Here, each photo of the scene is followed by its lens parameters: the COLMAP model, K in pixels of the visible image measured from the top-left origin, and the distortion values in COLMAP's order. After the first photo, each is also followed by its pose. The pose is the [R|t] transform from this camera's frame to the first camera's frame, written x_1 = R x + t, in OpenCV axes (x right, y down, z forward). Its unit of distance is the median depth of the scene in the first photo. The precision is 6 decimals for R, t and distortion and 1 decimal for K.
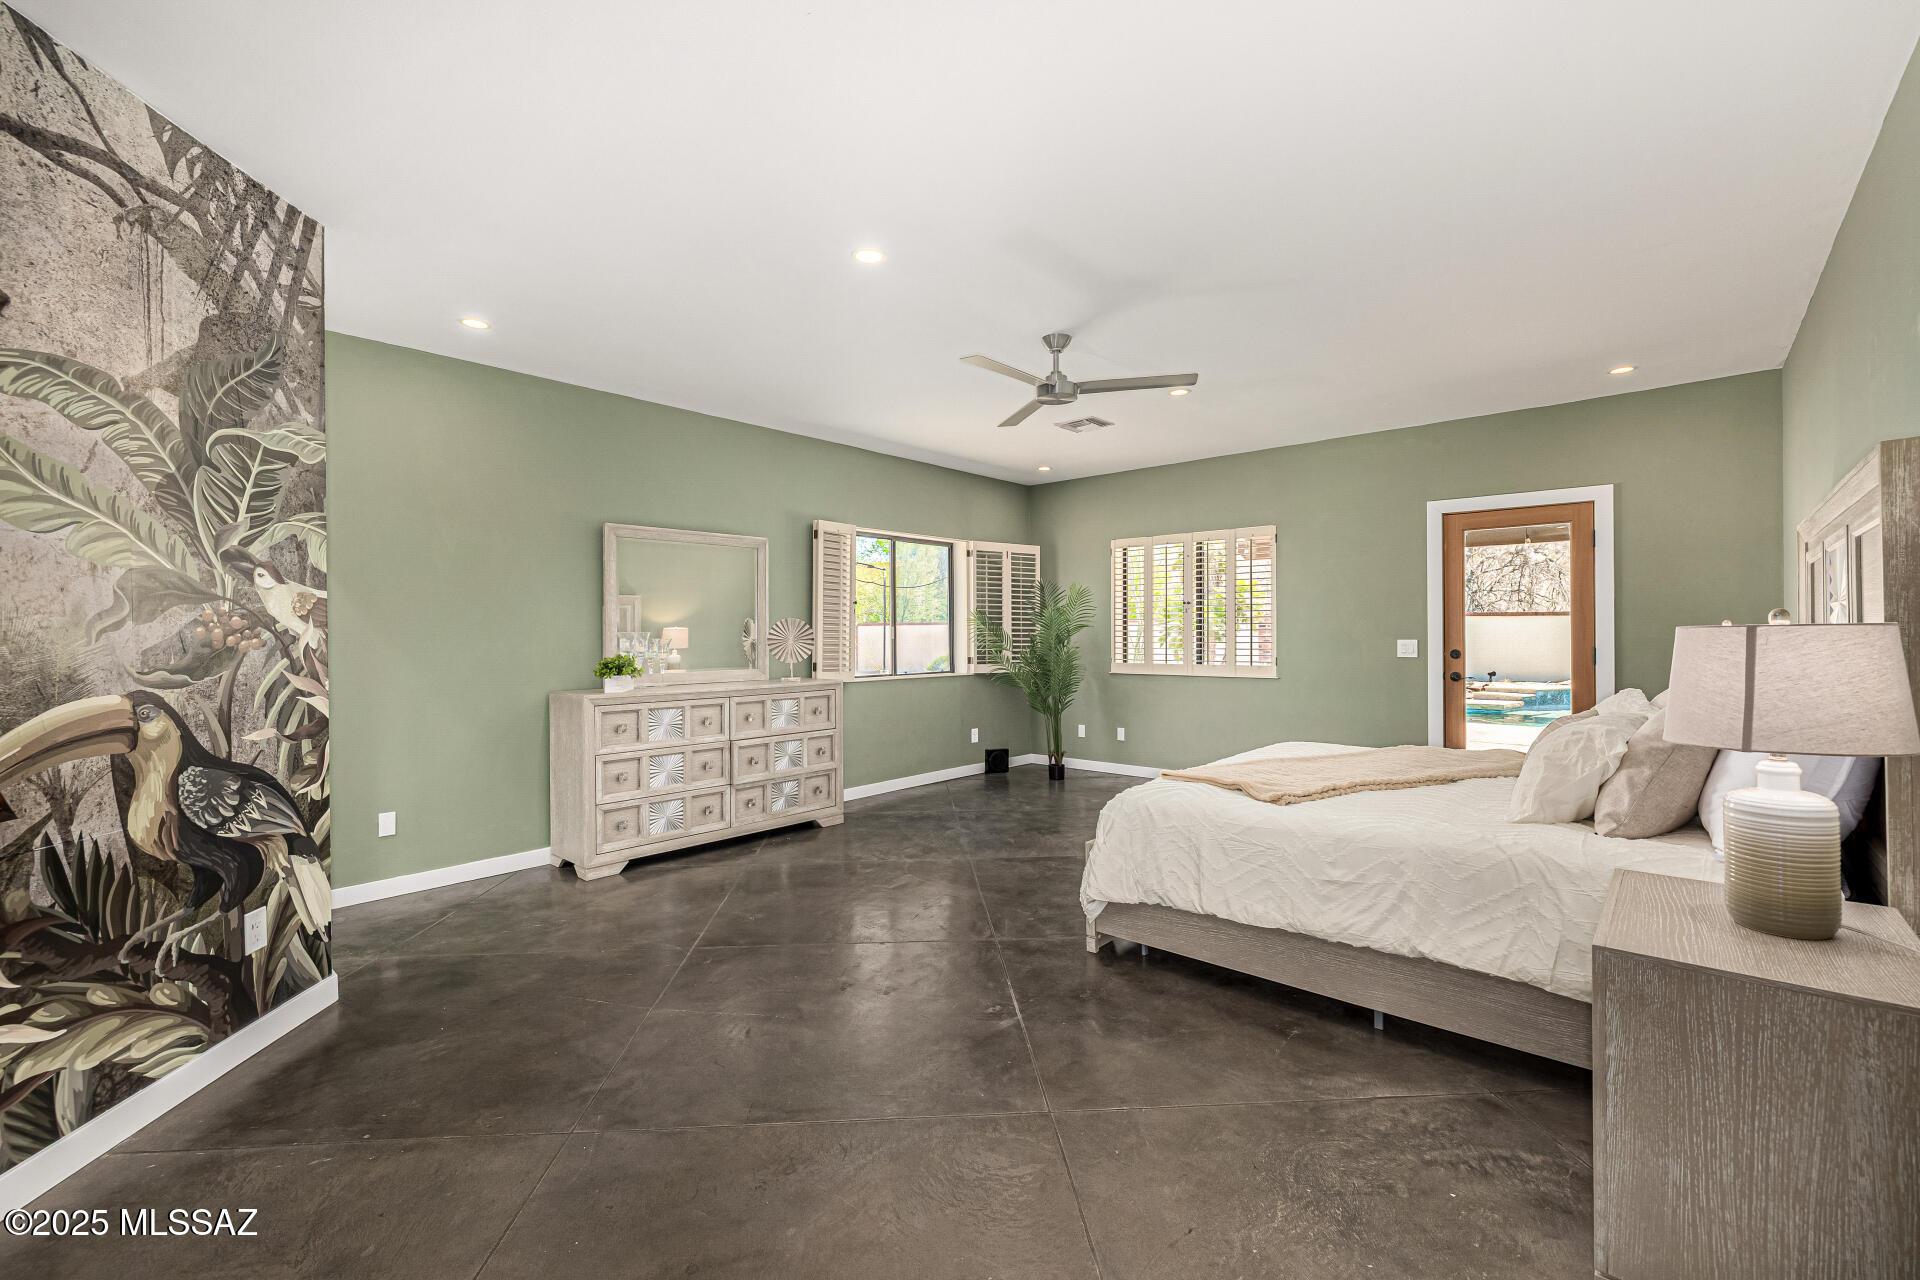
lens RADIAL K [[812.1, 0, 939.3], [0, 812.1, 620.4], [0, 0, 1]] dist [-0.001257, -0.000160]
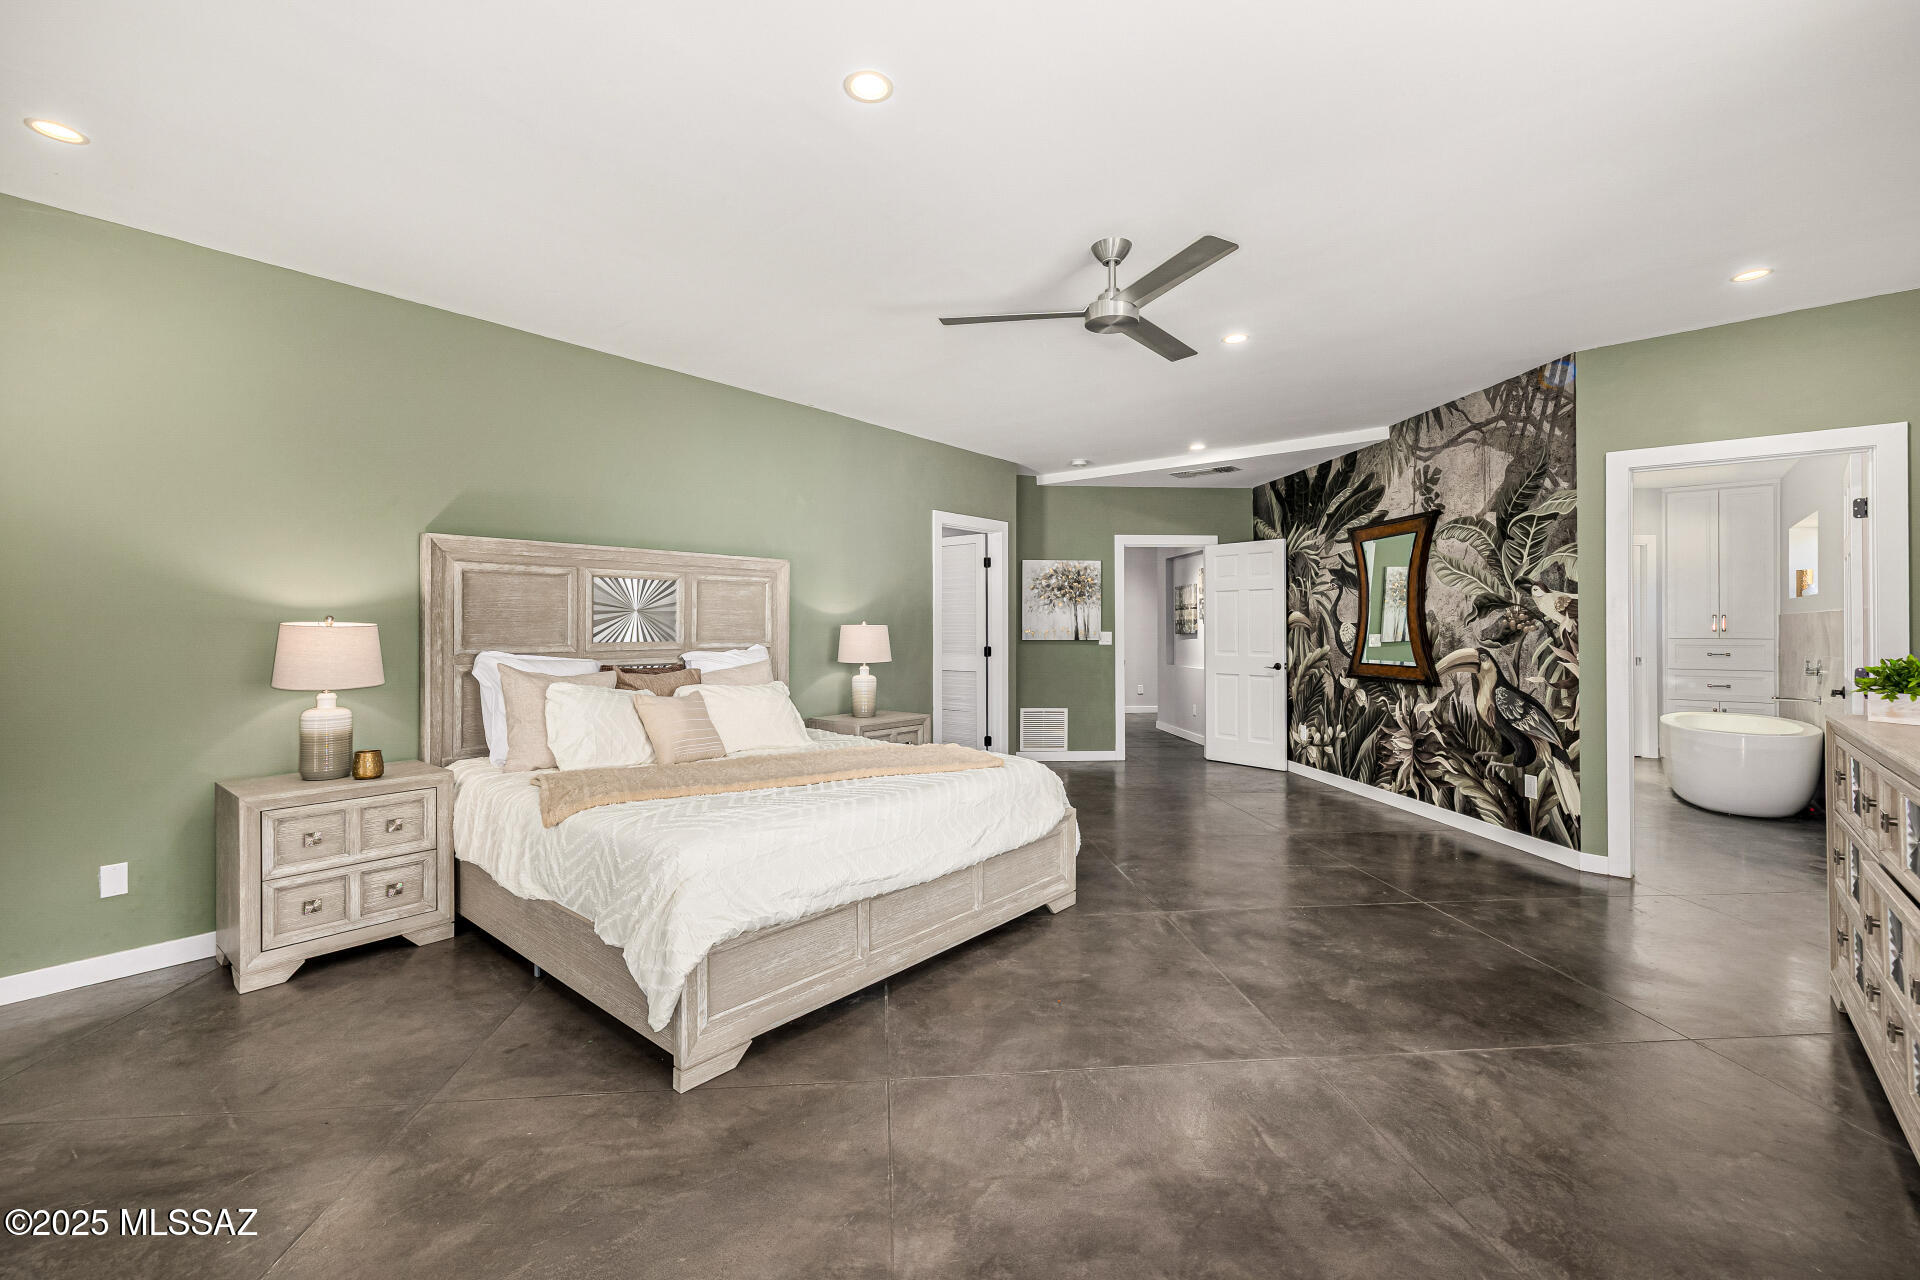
lens RADIAL K [[812.1, 0, 939.3], [0, 812.1, 620.4], [0, 0, 1]] dist [-0.001257, -0.000160]
pose [[-0.999682, 0.006513, -0.024380, 0.489672], [0.007103, 0.999683, -0.024170, 0.043096], [0.024215, -0.024335, -0.999411, 2.625833]]
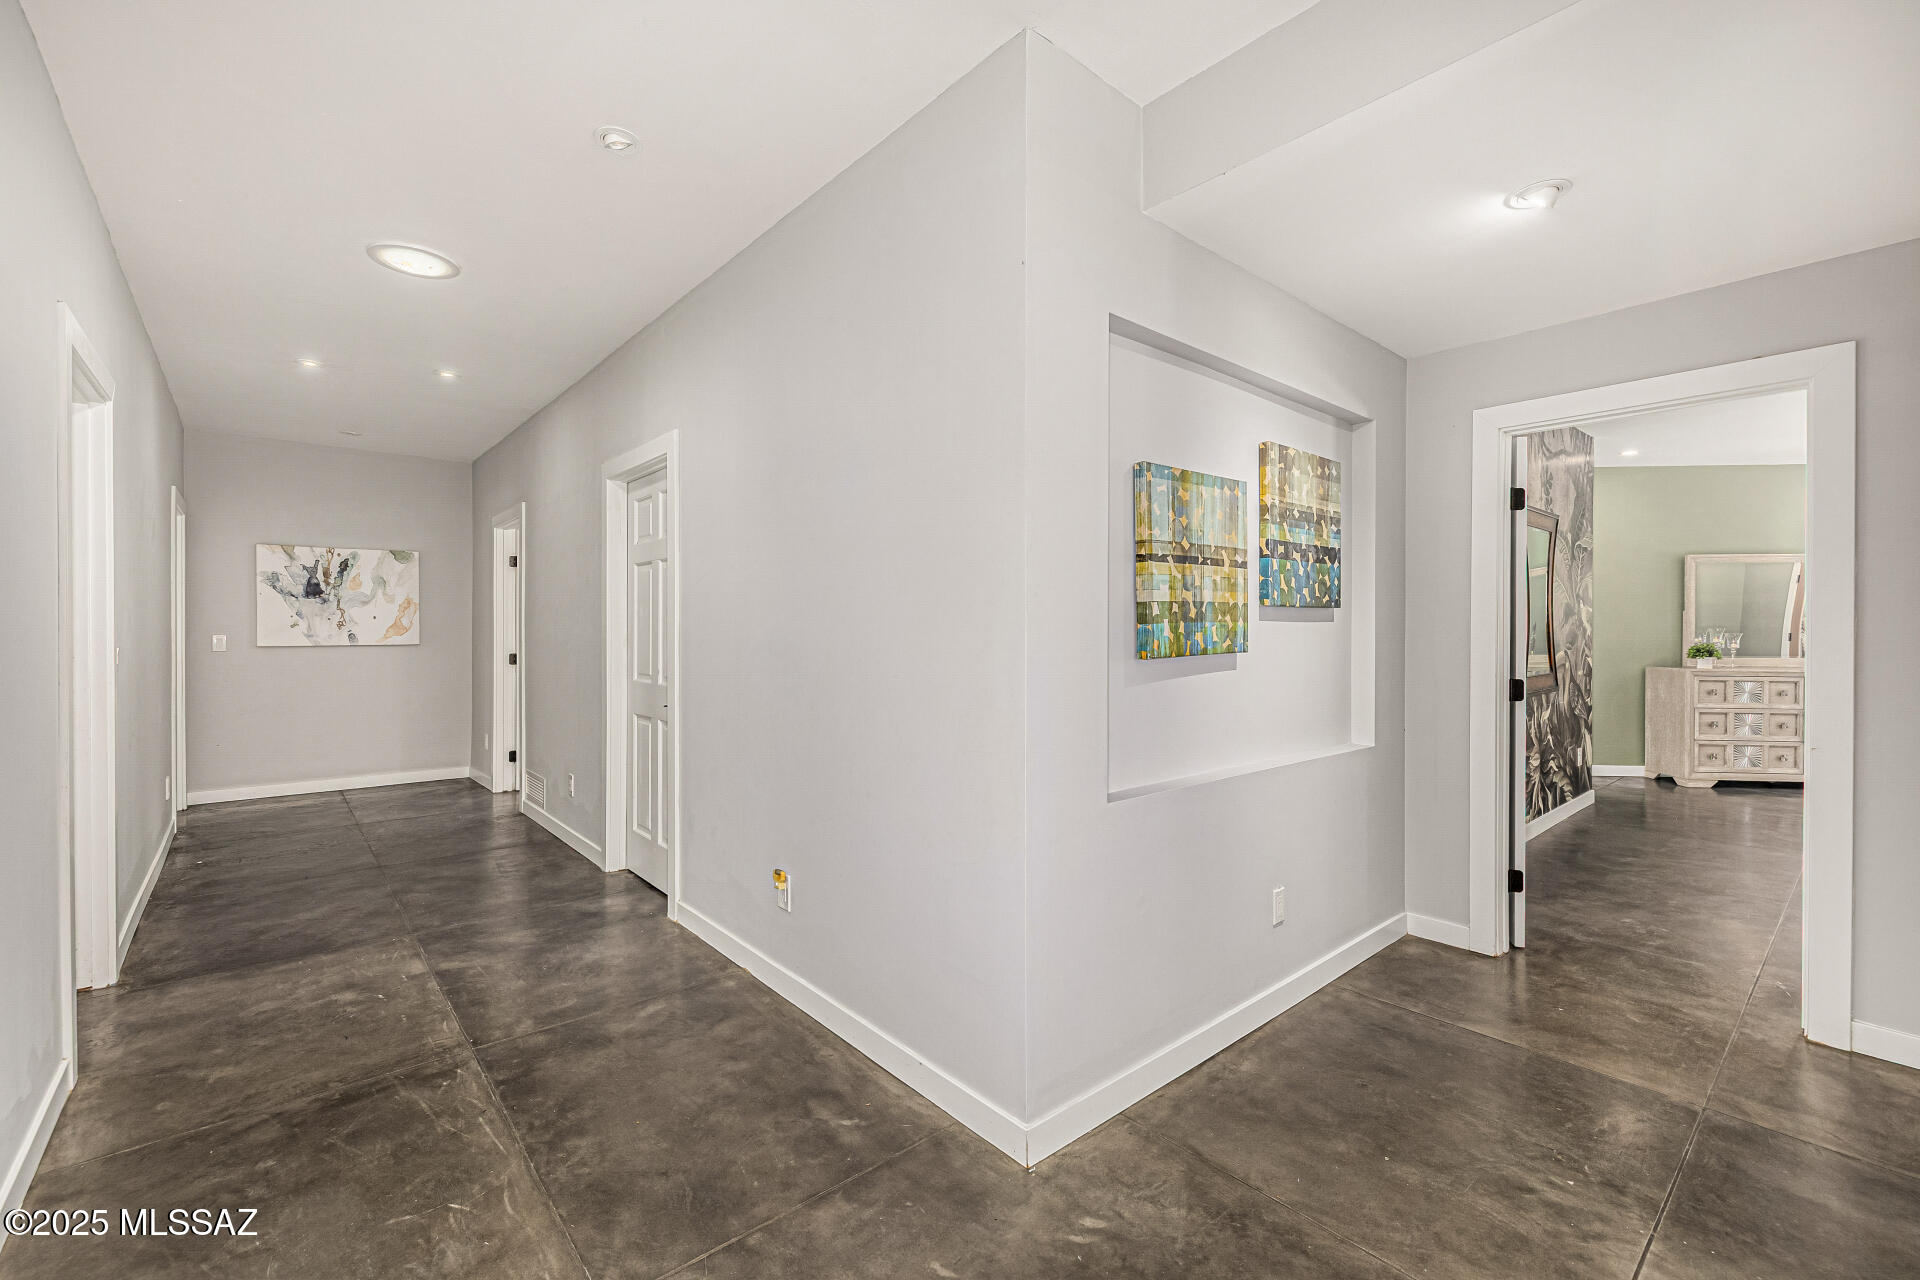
lens RADIAL K [[813.2, 0, 938.6], [0, 813.2, 633.5], [0, 0, 1]] dist [0.000406, -0.000018]
pose [[0.606844, 0.007825, -0.794782, -0.105568], [0.008093, 0.999839, 0.016024, -0.019766], [0.794780, -0.016156, 0.606683, -1.747778]]
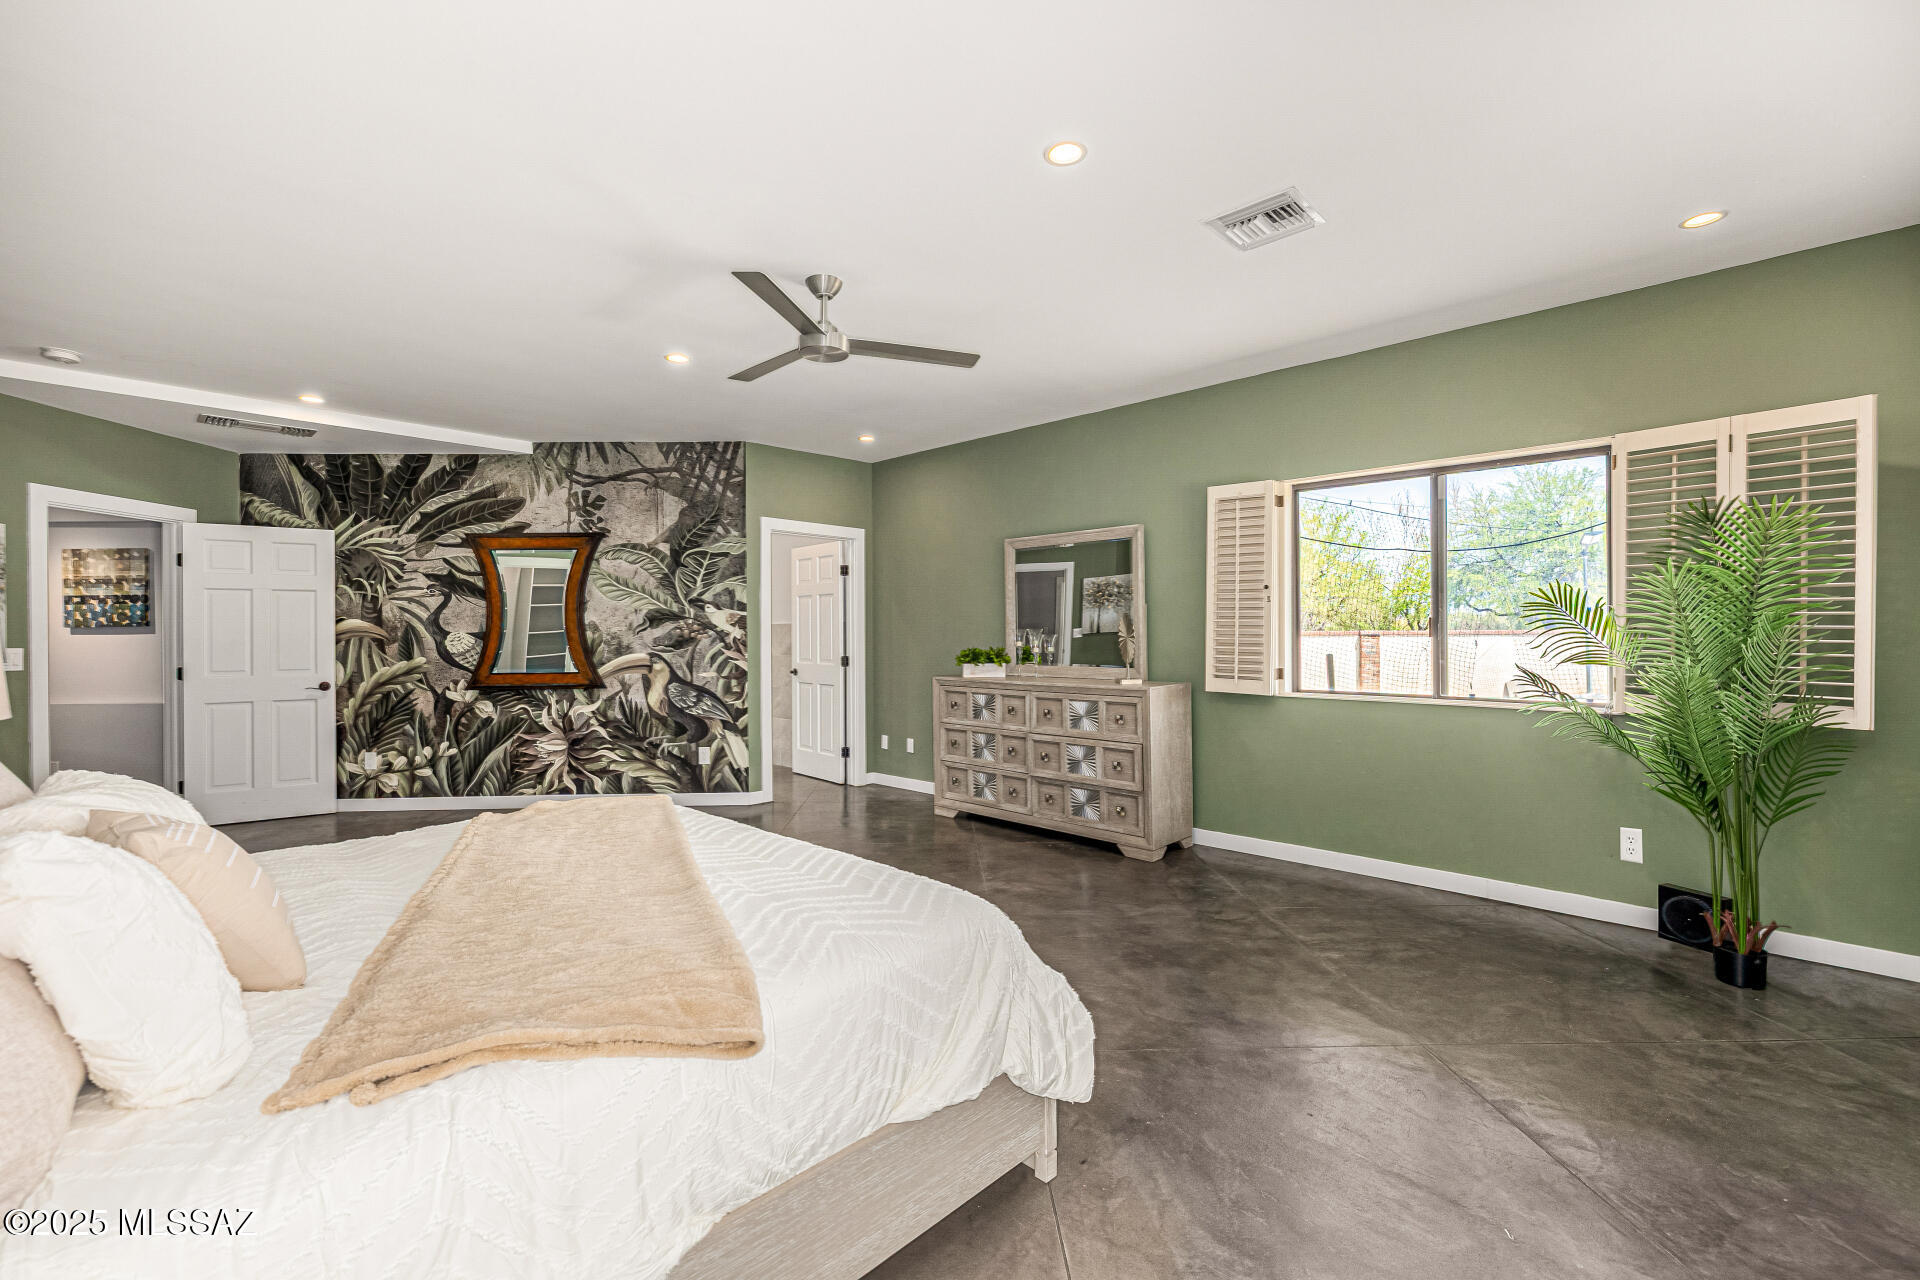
lens RADIAL K [[813.6, 0, 966.5], [0, 813.6, 613.9], [0, 0, 1]] dist [-0.003055, -0.000169]
pose [[-0.022861, -0.015395, -0.999620, 1.458961], [0.022568, 0.999619, -0.015912, 0.017903], [0.999484, -0.022923, -0.022505, 1.731372]]
